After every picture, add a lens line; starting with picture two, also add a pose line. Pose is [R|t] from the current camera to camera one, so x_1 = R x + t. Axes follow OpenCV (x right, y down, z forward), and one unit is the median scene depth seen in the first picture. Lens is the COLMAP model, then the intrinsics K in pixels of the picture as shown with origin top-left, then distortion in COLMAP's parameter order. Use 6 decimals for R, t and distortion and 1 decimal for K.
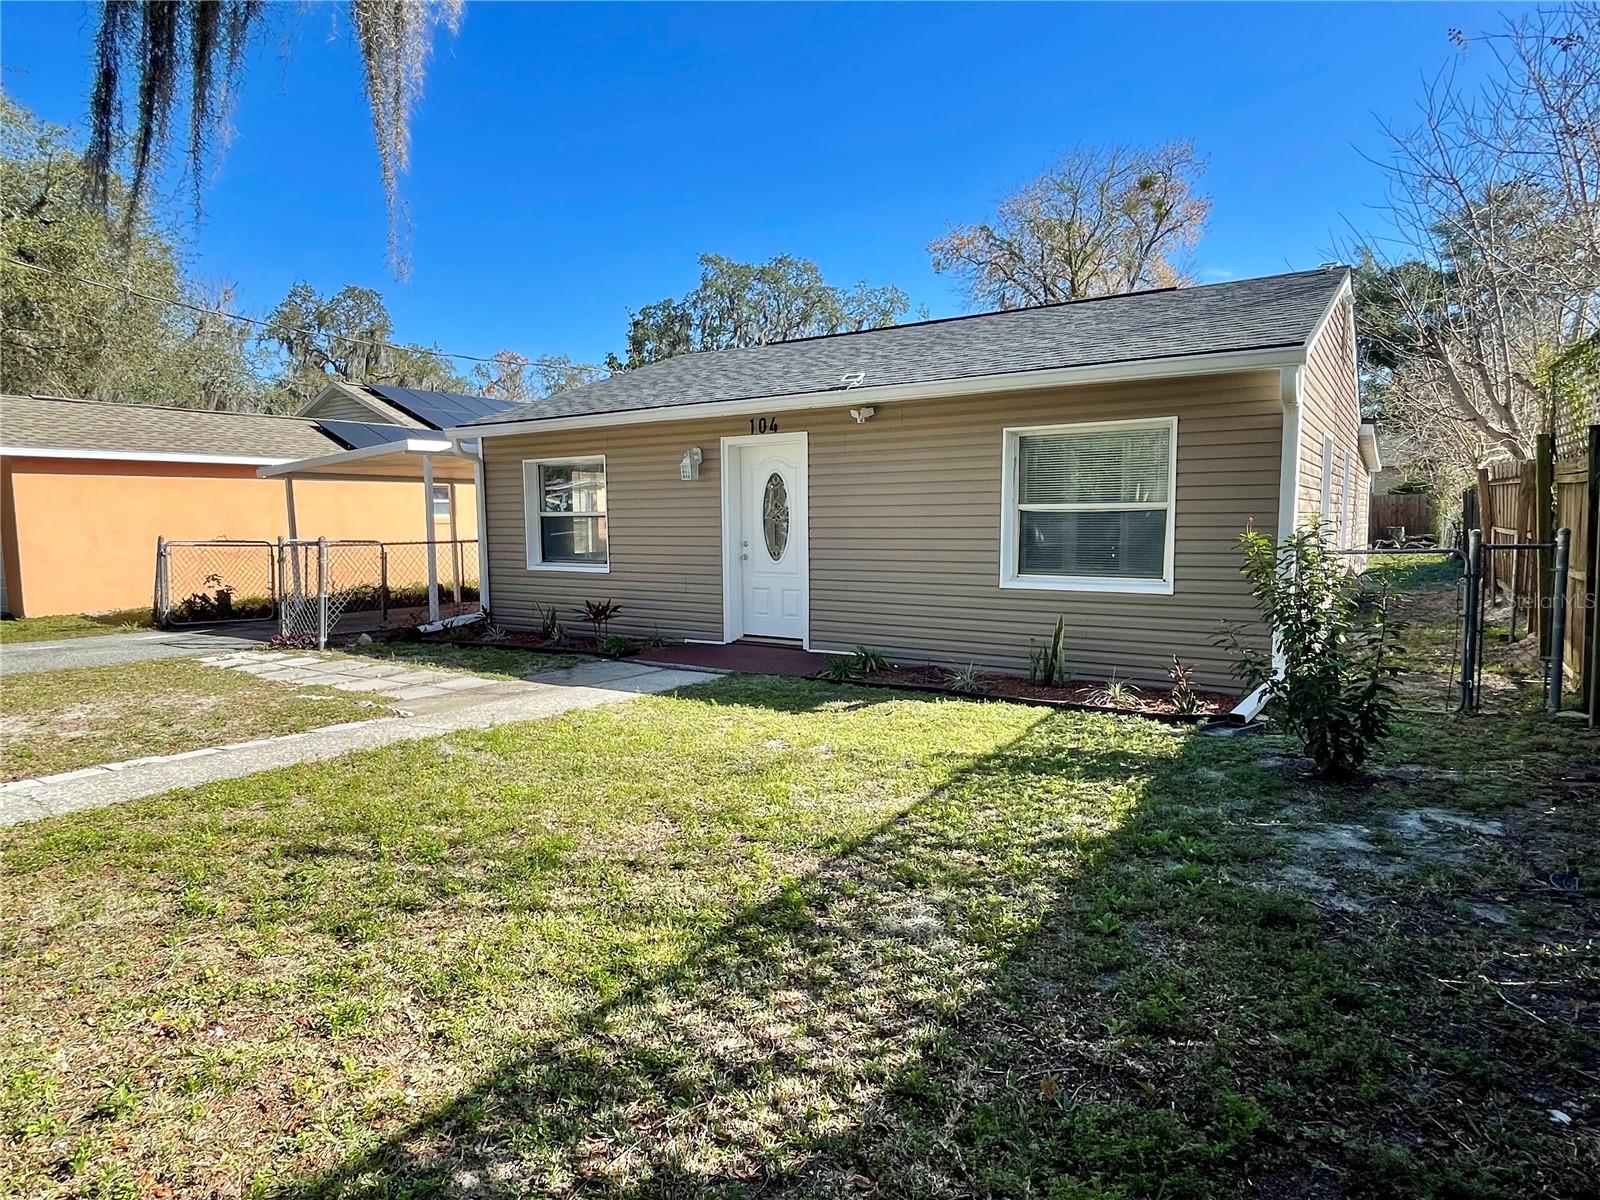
lens RADIAL K [[929.5, 0, 808.2], [0, 929.5, 605.0], [0, 0, 1]] dist [0.005137, -0.000584]
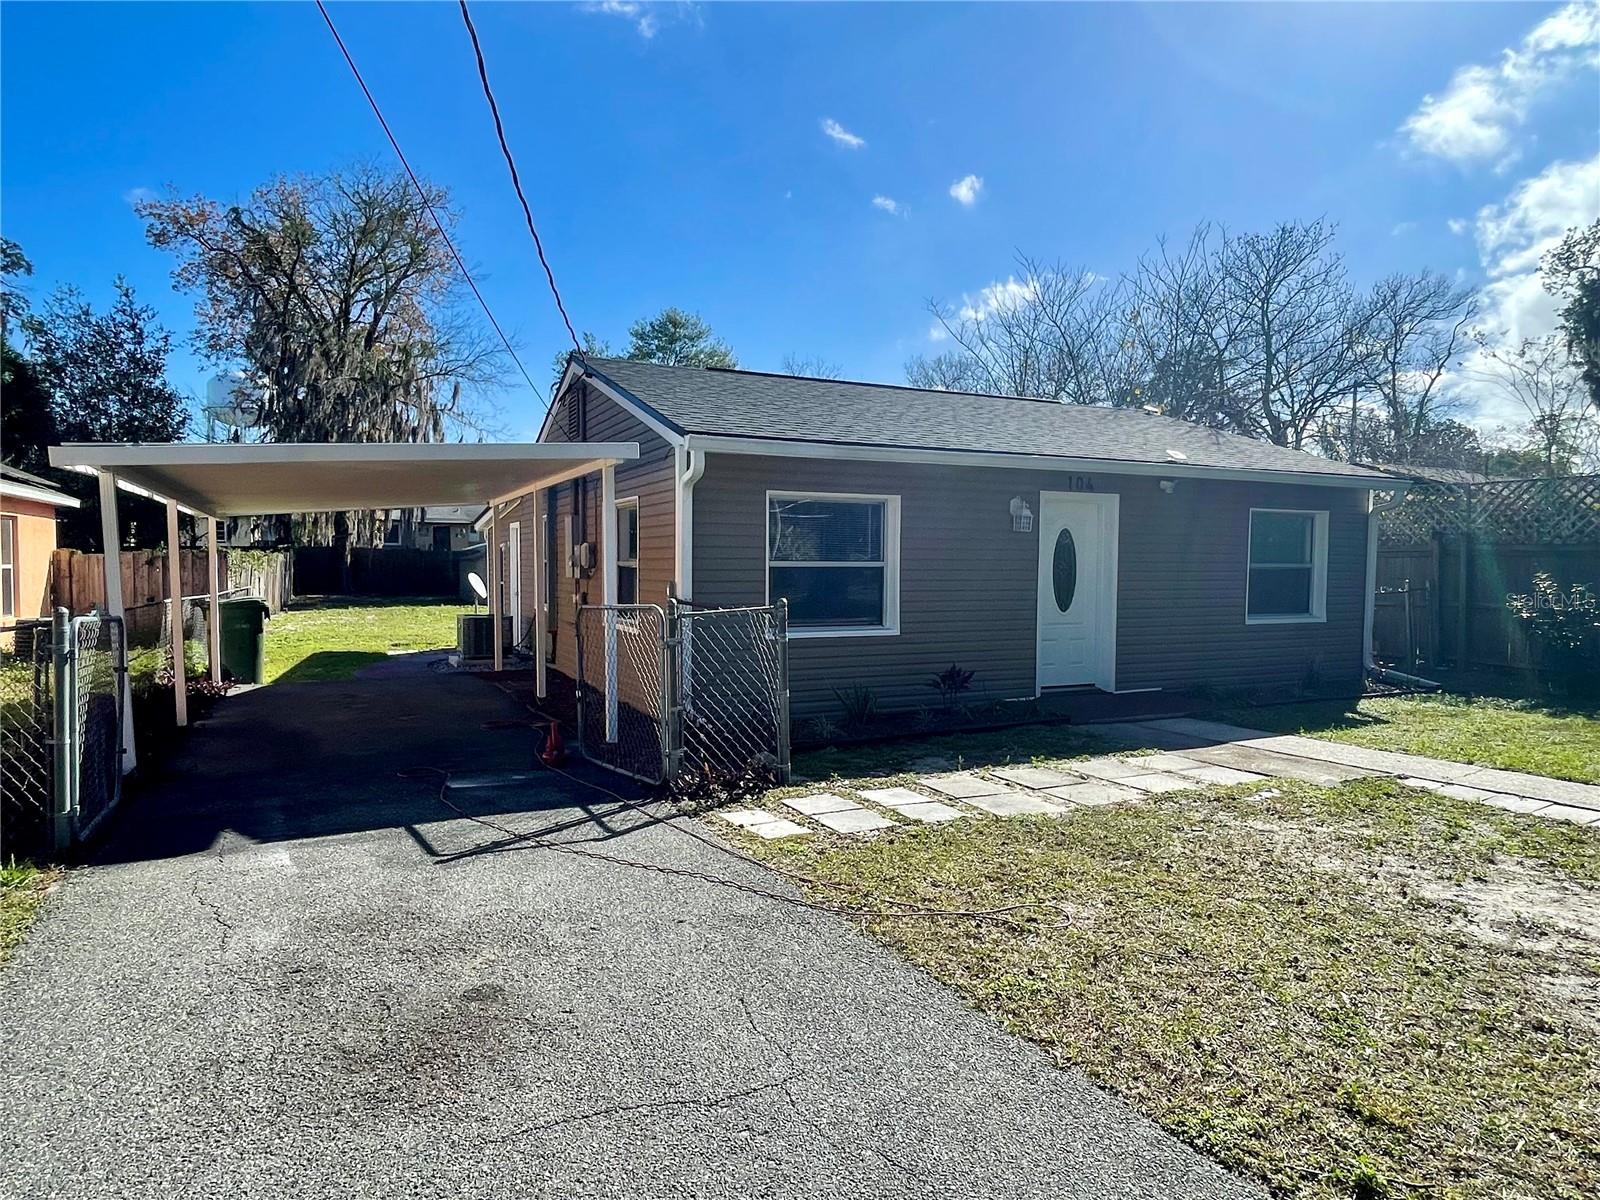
lens RADIAL K [[976.3, 0, 797.5], [0, 976.3, 599.1], [0, 0, 1]] dist [-0.004057, -0.002269]
pose [[0.522089, -0.017390, 0.852714, -1.120212], [0.072207, 0.997104, -0.023874, -0.057817], [-0.849829, 0.074036, 0.521833, 0.679856]]
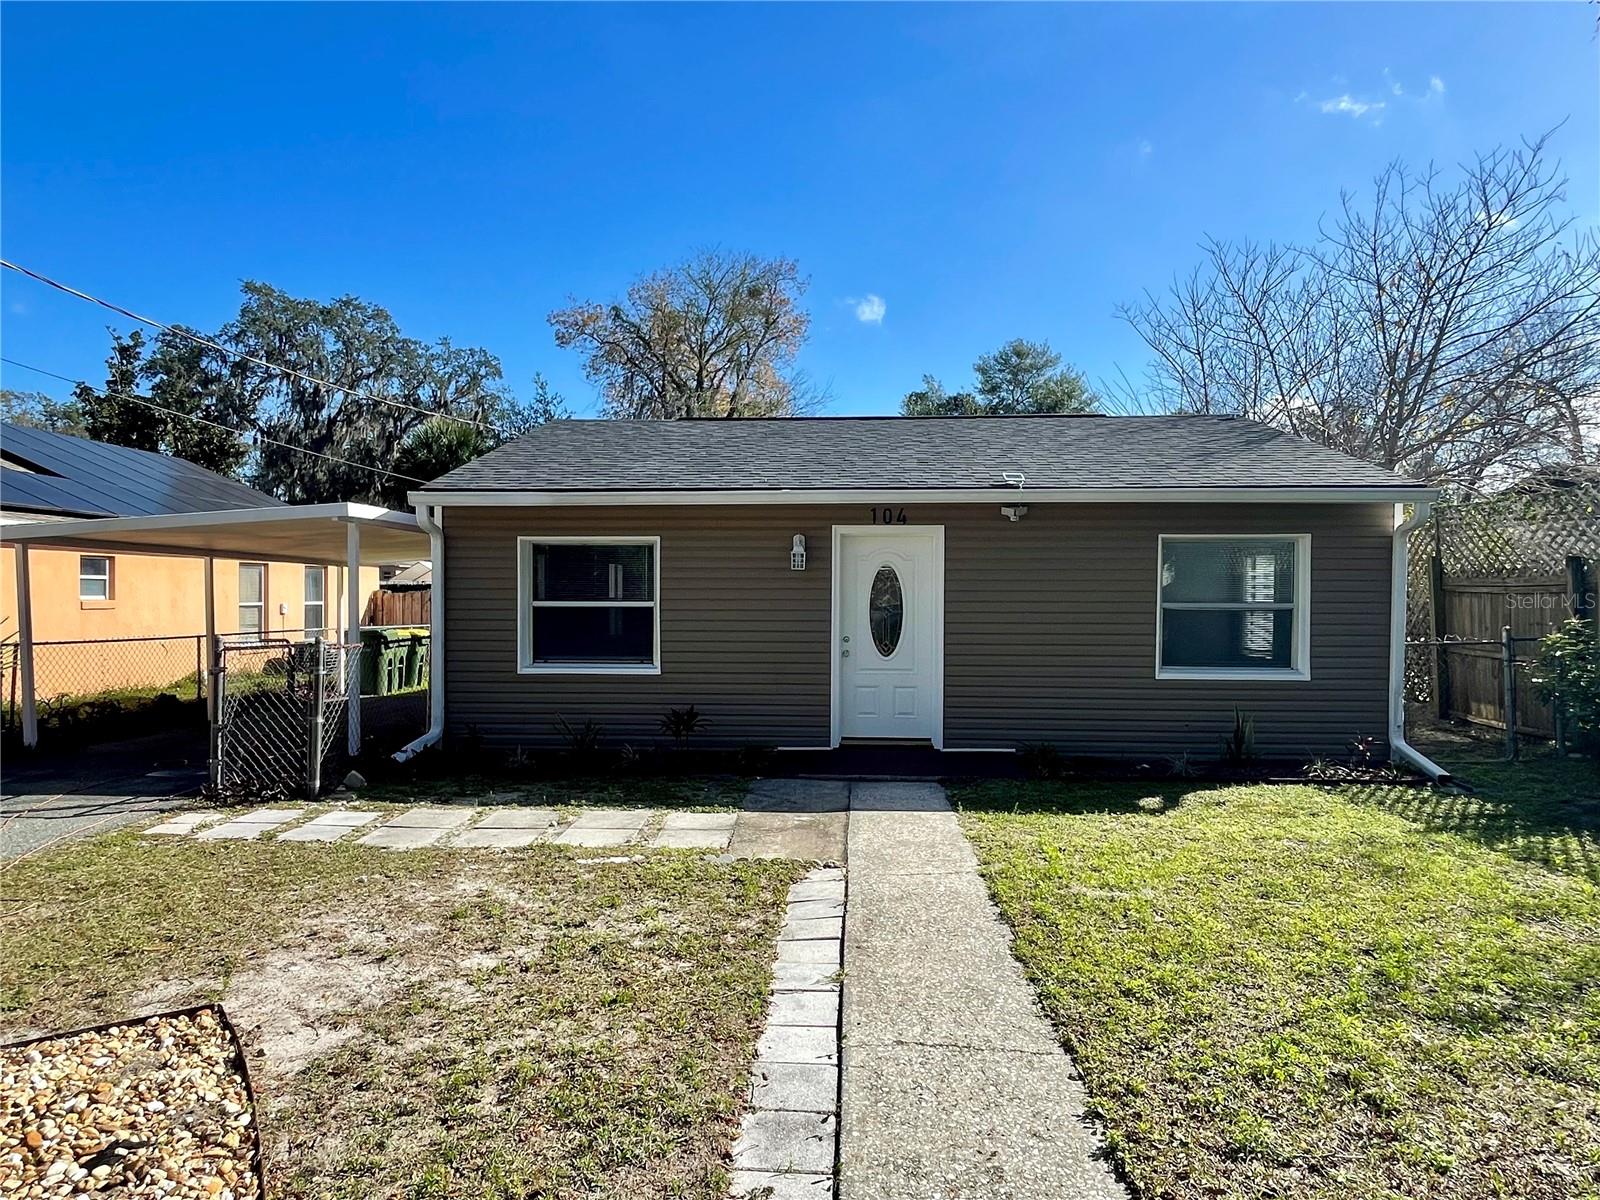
lens RADIAL K [[976.3, 0, 805.8], [0, 976.3, 603.0], [0, 0, 1]] dist [-0.004057, -0.002269]
pose [[0.867451, 0.009673, 0.497428, -0.598699], [0.035590, 0.996043, -0.081434, -0.024049], [-0.496248, 0.088343, 0.863675, 0.175989]]
